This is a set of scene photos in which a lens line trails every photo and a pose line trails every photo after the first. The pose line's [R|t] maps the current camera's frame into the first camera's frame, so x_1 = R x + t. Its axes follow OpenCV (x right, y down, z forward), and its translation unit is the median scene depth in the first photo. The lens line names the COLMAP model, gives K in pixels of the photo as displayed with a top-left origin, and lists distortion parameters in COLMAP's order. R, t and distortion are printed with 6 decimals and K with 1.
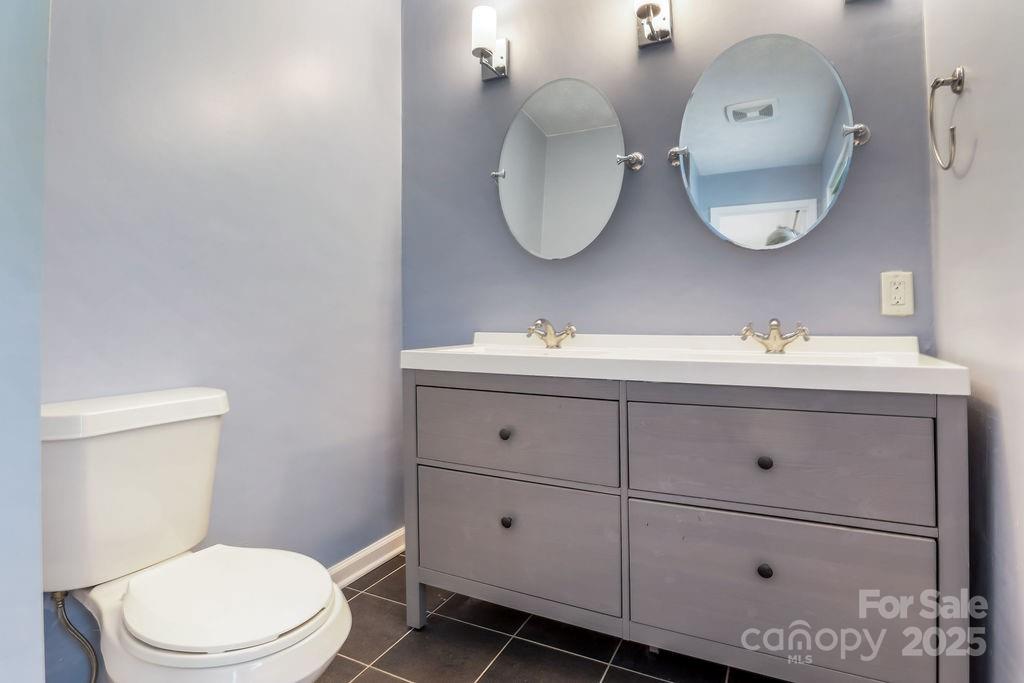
lens RADIAL K [[526.3, 0, 508.9], [0, 526.3, 313.4], [0, 0, 1]] dist [-0.030313, 0.000517]
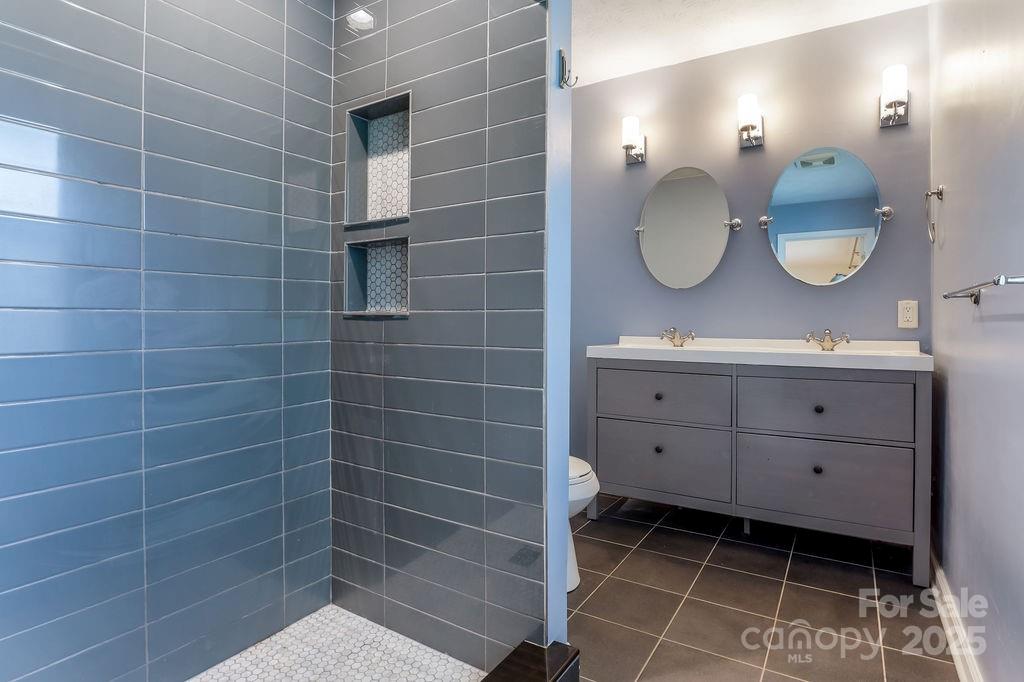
lens RADIAL K [[533.0, 0, 514.7], [0, 533.0, 333.4], [0, 0, 1]] dist [-0.030162, 0.000484]
pose [[0.996833, 0.012813, -0.078484, -0.302662], [-0.011105, 0.999693, 0.022163, -0.002236], [0.078744, -0.021221, 0.996669, -0.647229]]
